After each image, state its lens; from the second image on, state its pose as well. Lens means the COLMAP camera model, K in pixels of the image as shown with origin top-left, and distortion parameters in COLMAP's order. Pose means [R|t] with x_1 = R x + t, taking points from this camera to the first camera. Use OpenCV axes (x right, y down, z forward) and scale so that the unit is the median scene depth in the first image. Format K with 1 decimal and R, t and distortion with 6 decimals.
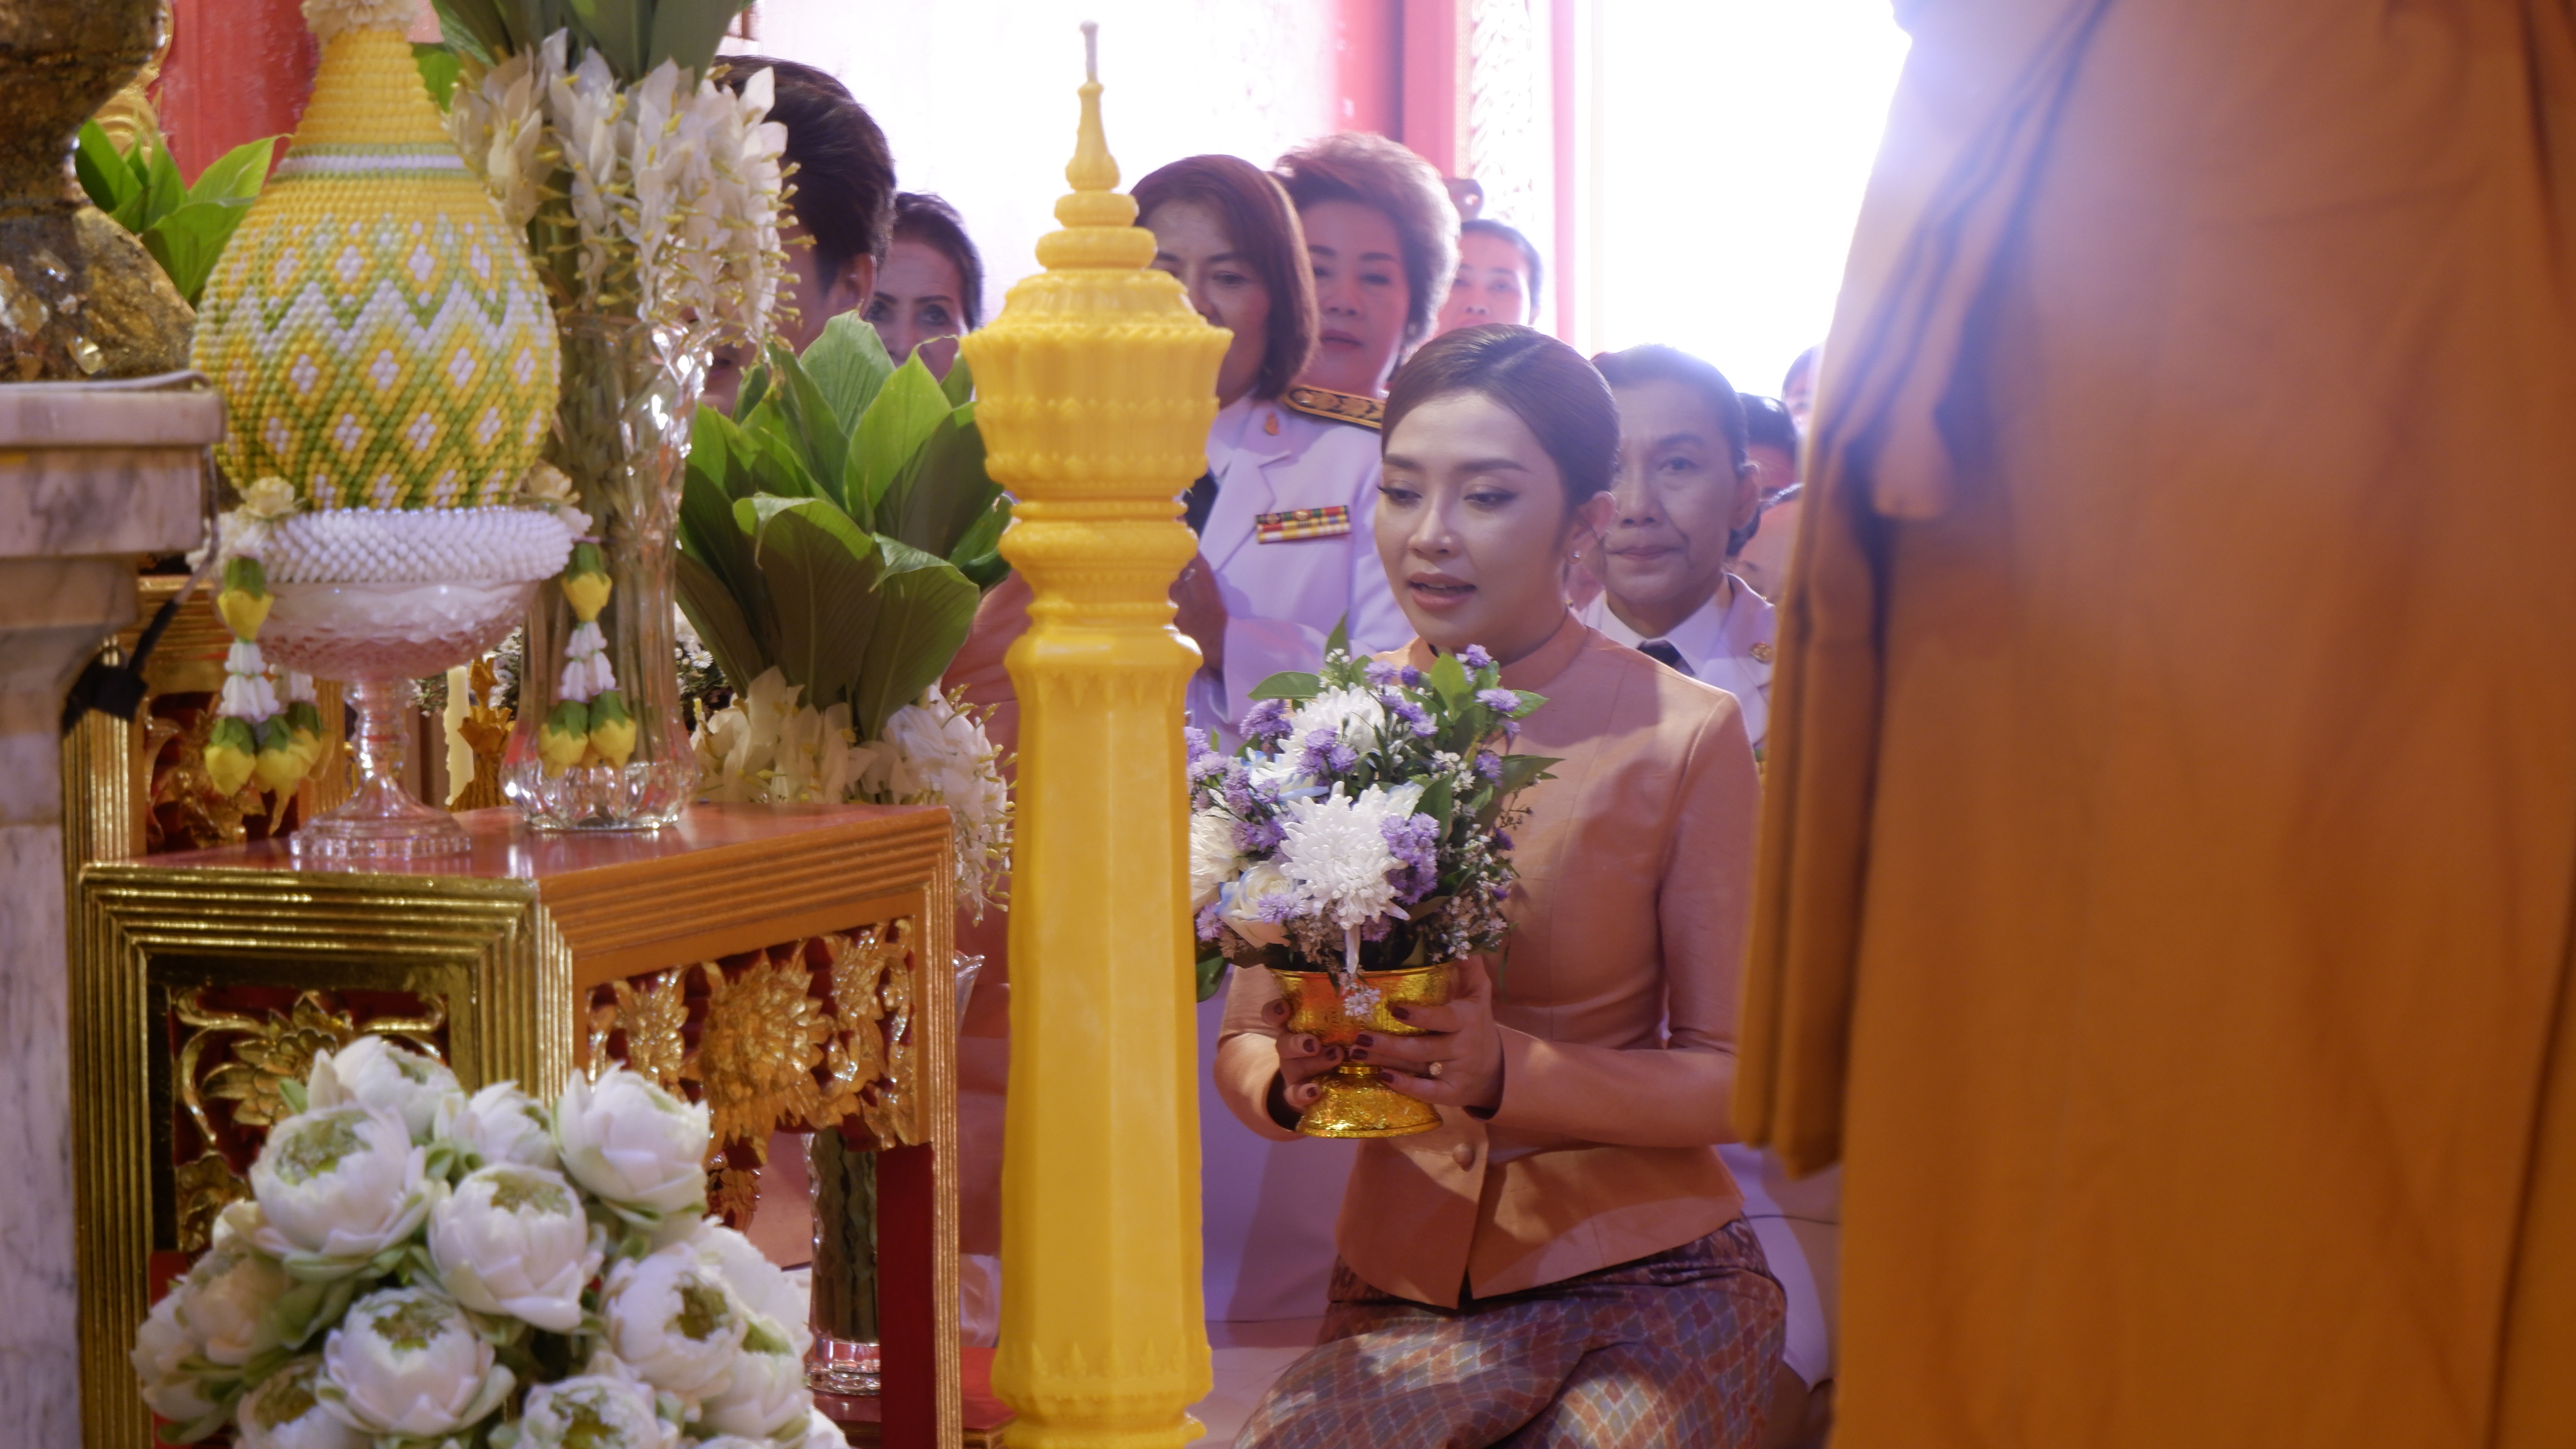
lens RADIAL K [[5073.6, 0, 1288.0], [0, 5073.6, 724.5], [0, 0, 1]] dist [-0.081651, -0.092556]
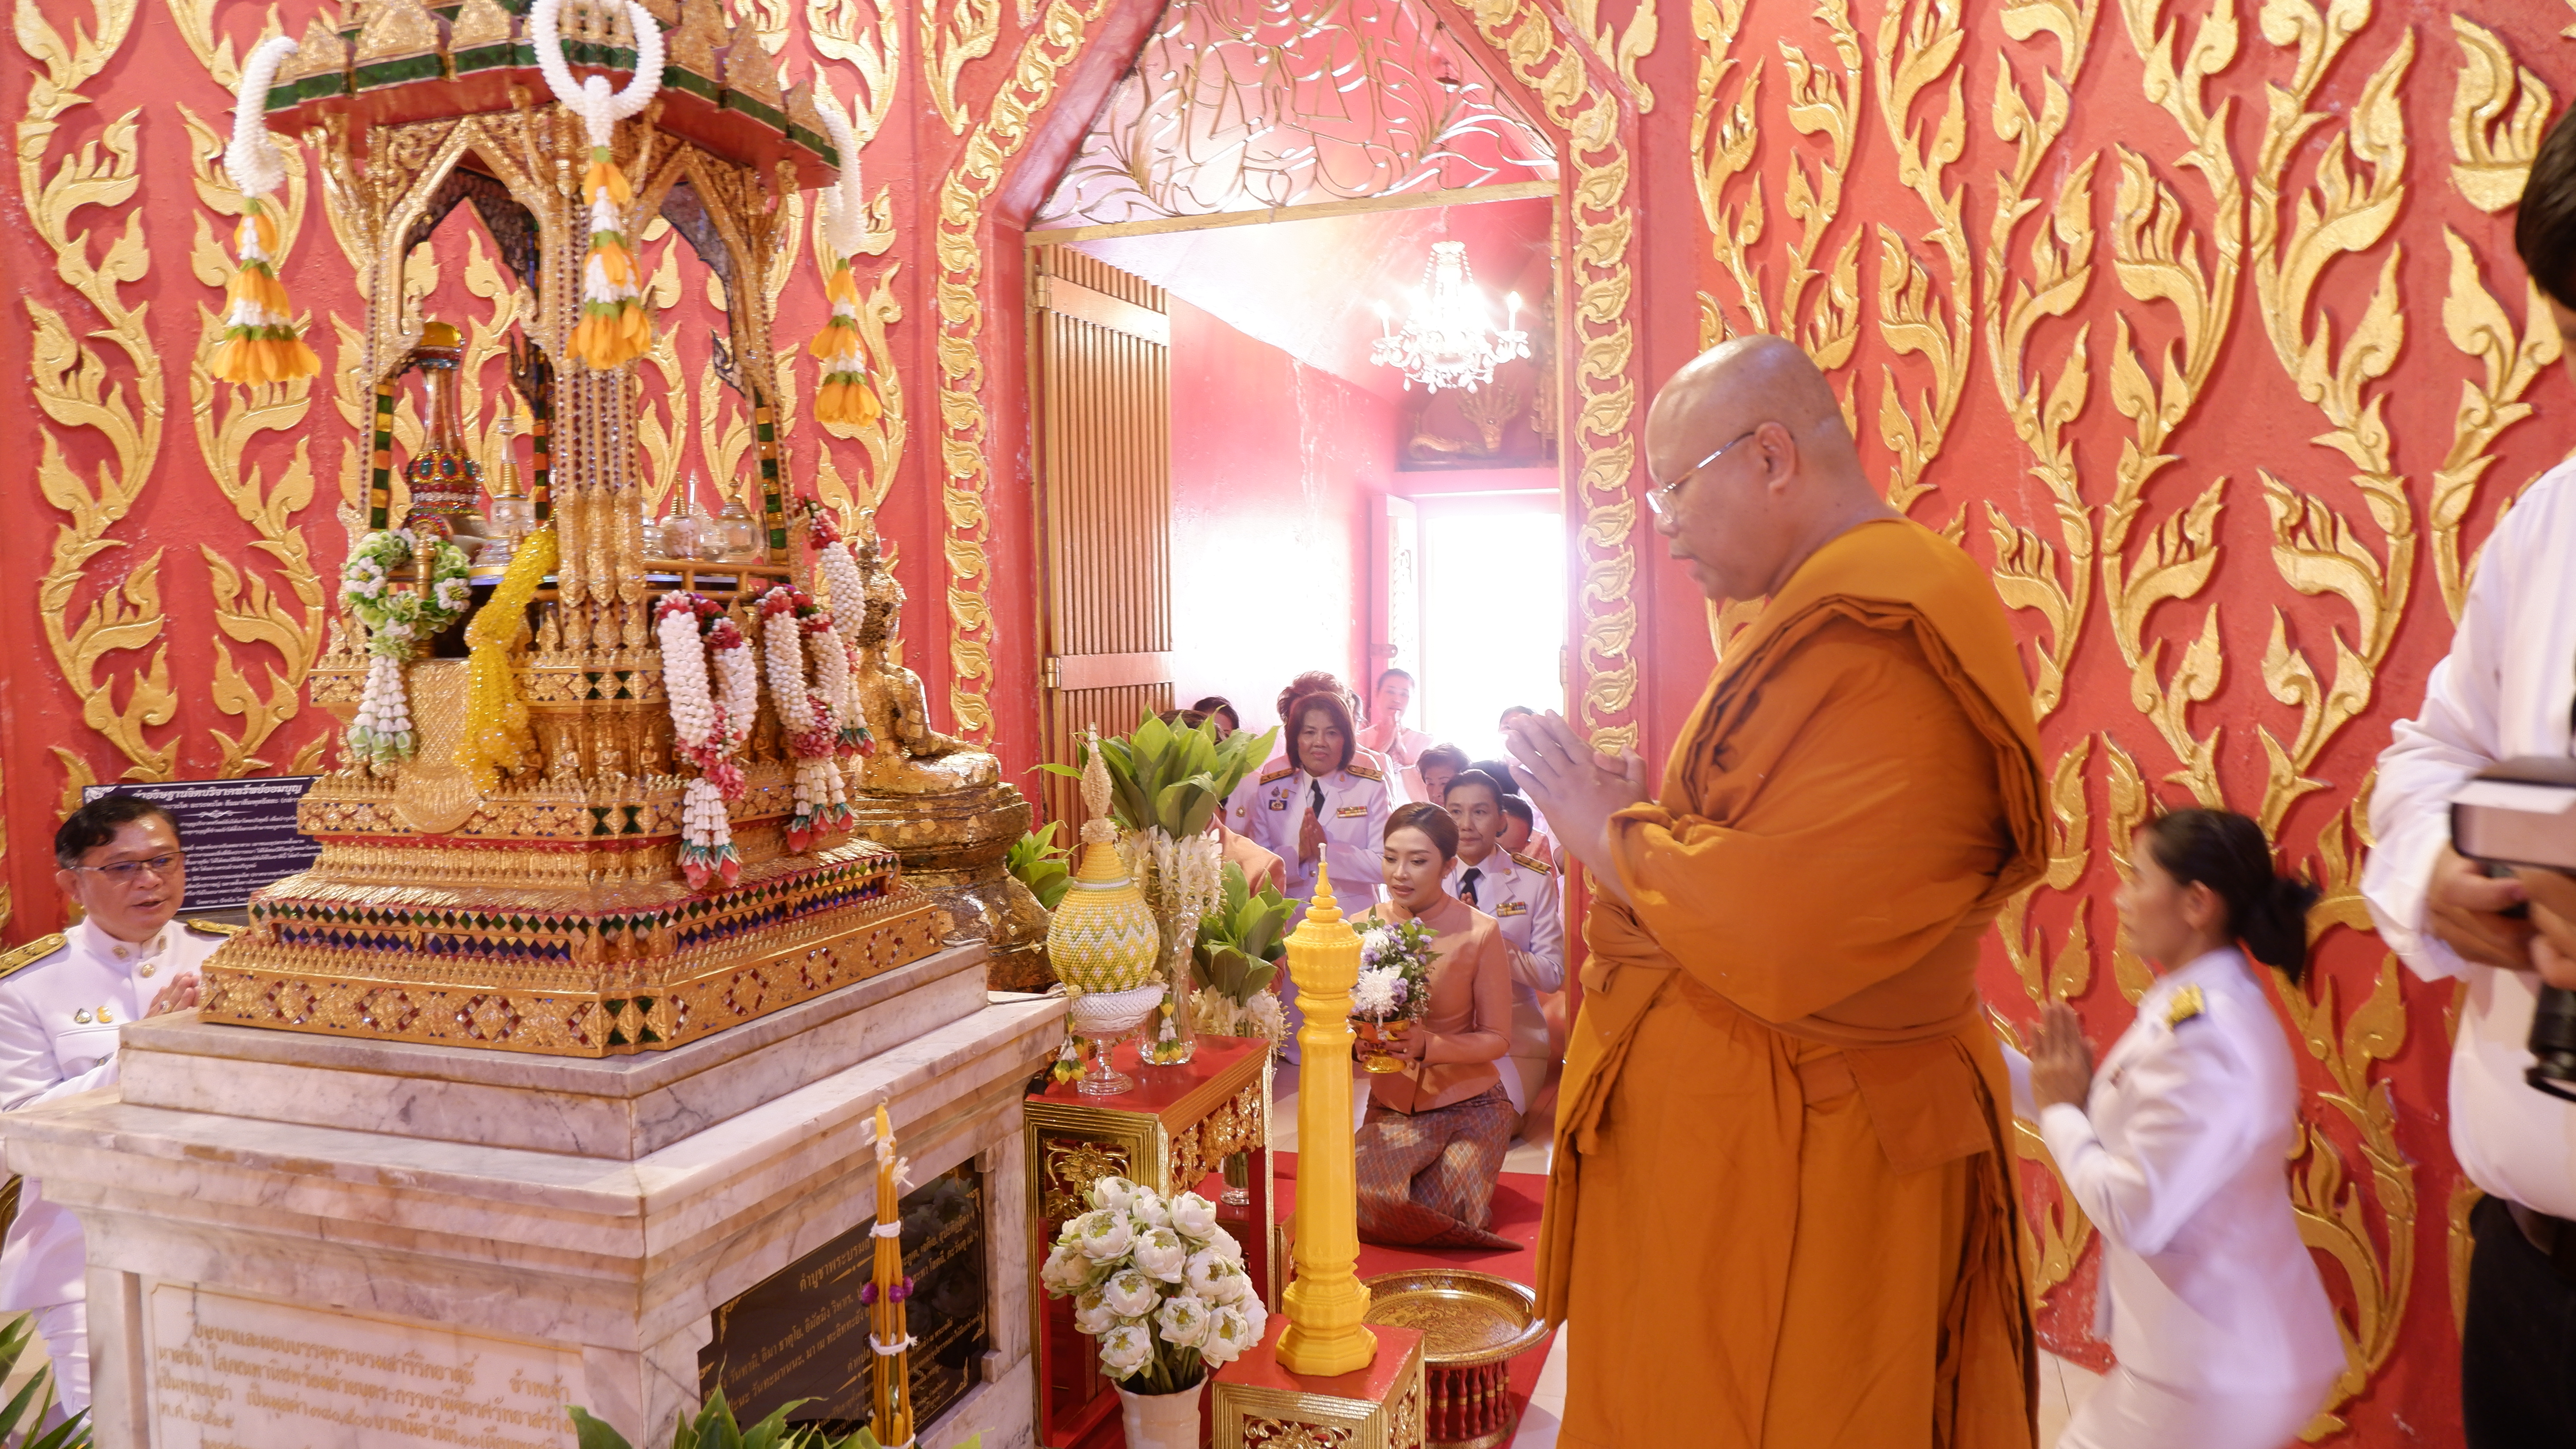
lens RADIAL K [[1698.0, 0, 1288.0], [0, 1698.0, 724.5], [0, 0, 1]] dist [-0.003620, -0.006653]
pose [[0.999910, -0.002653, -0.013144, -0.045263], [0.002768, 0.999958, 0.008790, -0.221226], [0.013120, -0.008825, 0.999875, -0.101813]]
